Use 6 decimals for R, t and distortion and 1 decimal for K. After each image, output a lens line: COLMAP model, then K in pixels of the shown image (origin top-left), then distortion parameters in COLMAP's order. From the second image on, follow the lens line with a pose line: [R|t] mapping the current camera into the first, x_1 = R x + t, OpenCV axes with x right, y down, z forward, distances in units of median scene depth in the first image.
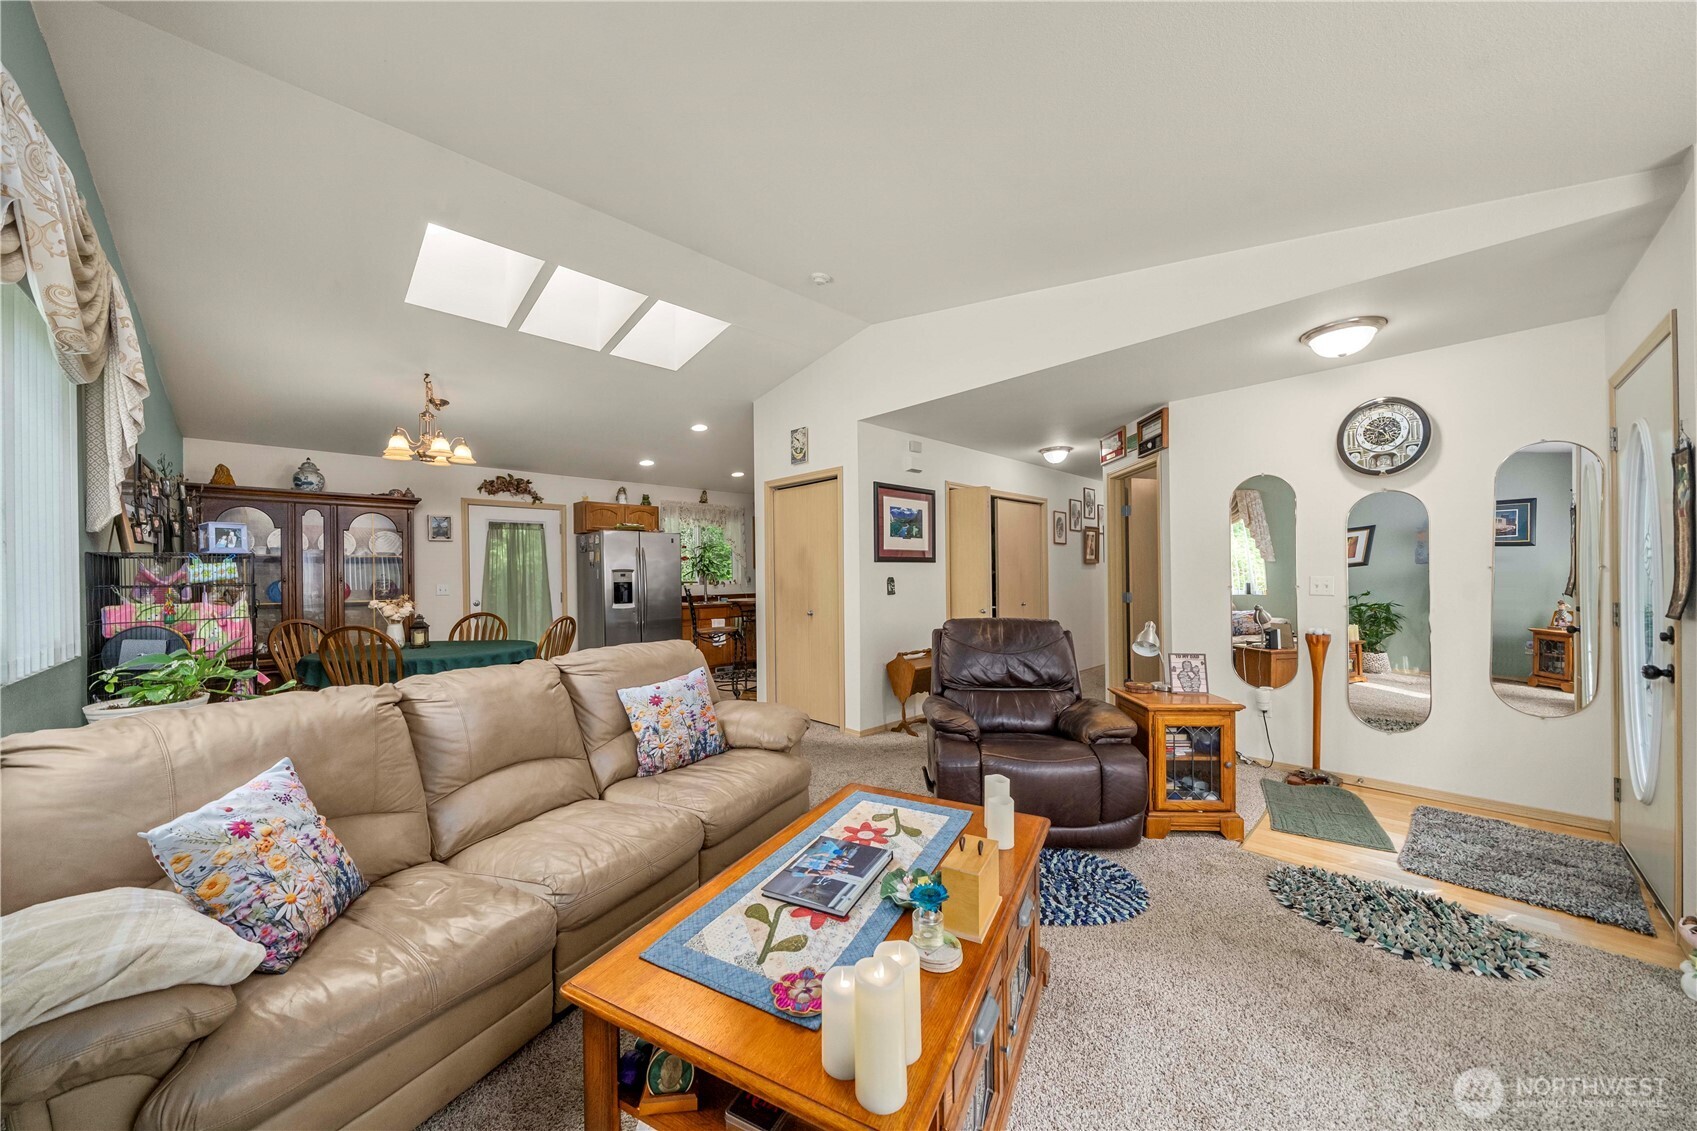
lens RADIAL K [[589.7, 0, 846.9], [0, 589.7, 568.6], [0, 0, 1]] dist [0.000019, -0.000001]
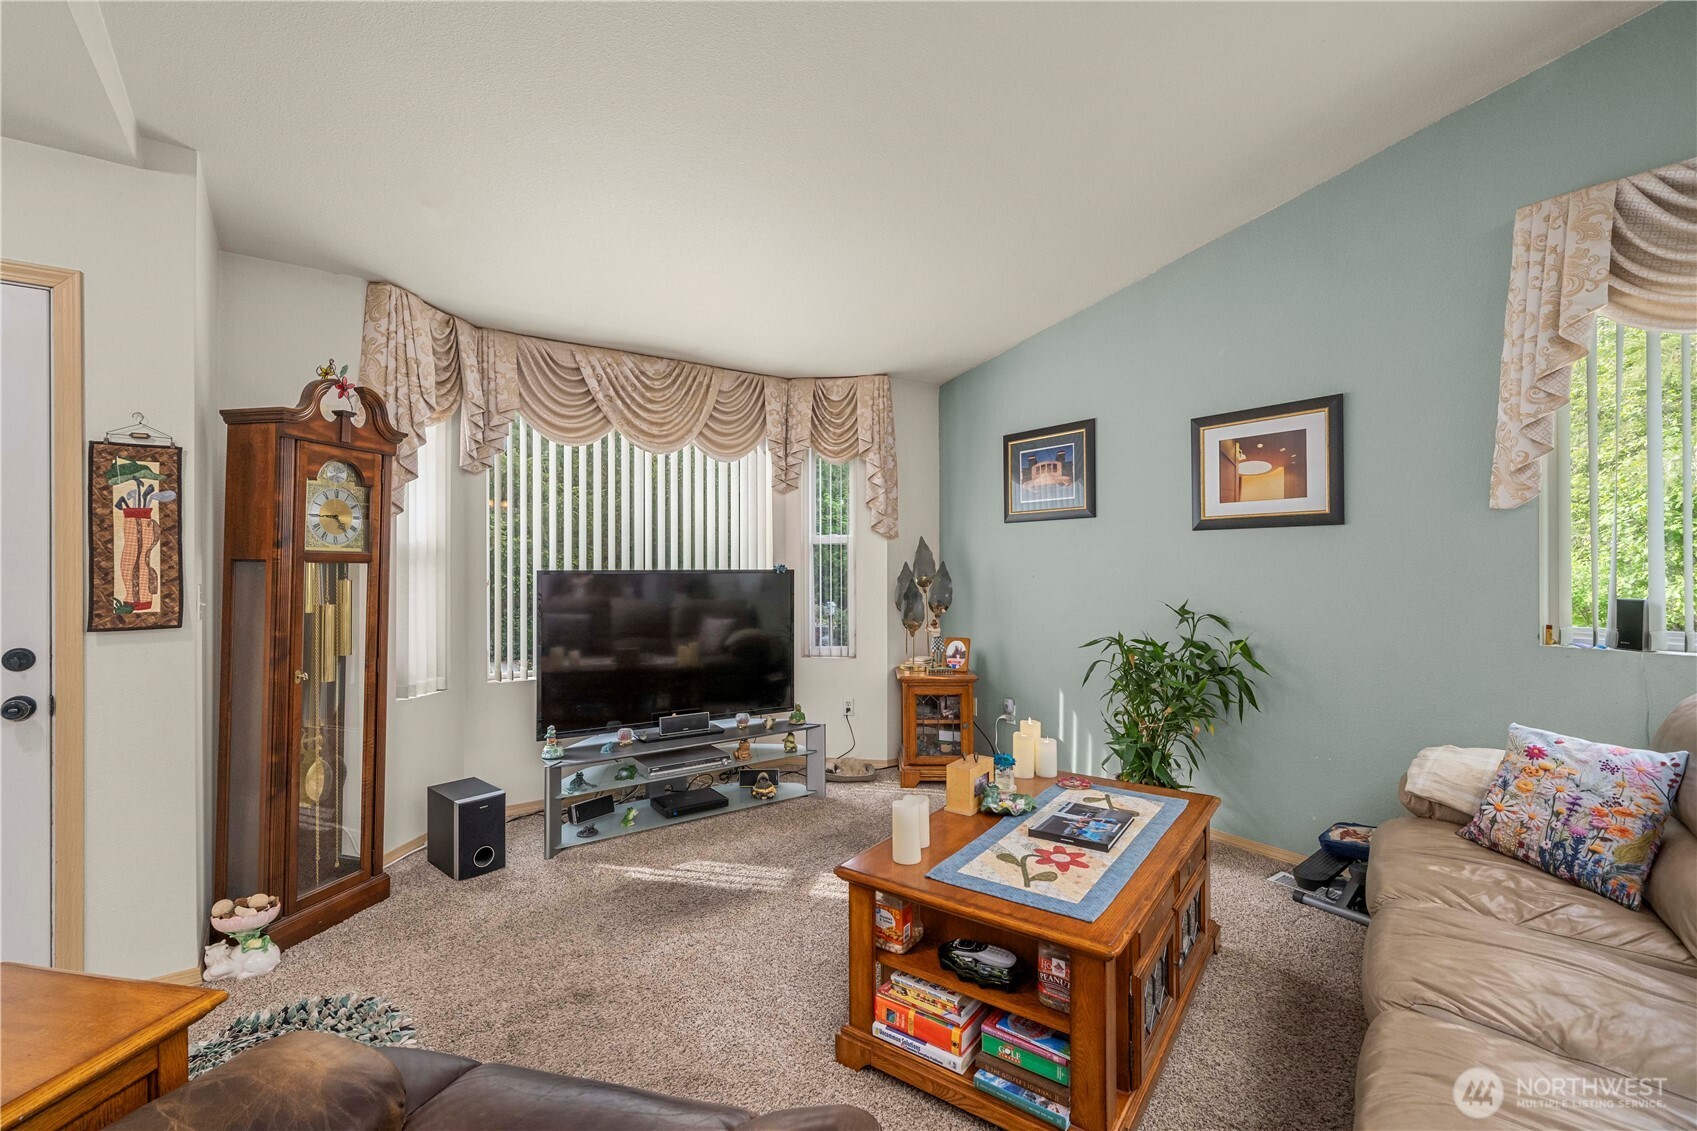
lens RADIAL K [[727.5, 0, 850.2], [0, 727.5, 568.0], [0, 0, 1]] dist [0.000147, 0.000029]
pose [[-0.988835, 0.016077, 0.148147, 0.177712], [0.015269, 0.999862, -0.006592, 0.013125], [-0.148233, -0.004257, -0.988943, 2.147293]]
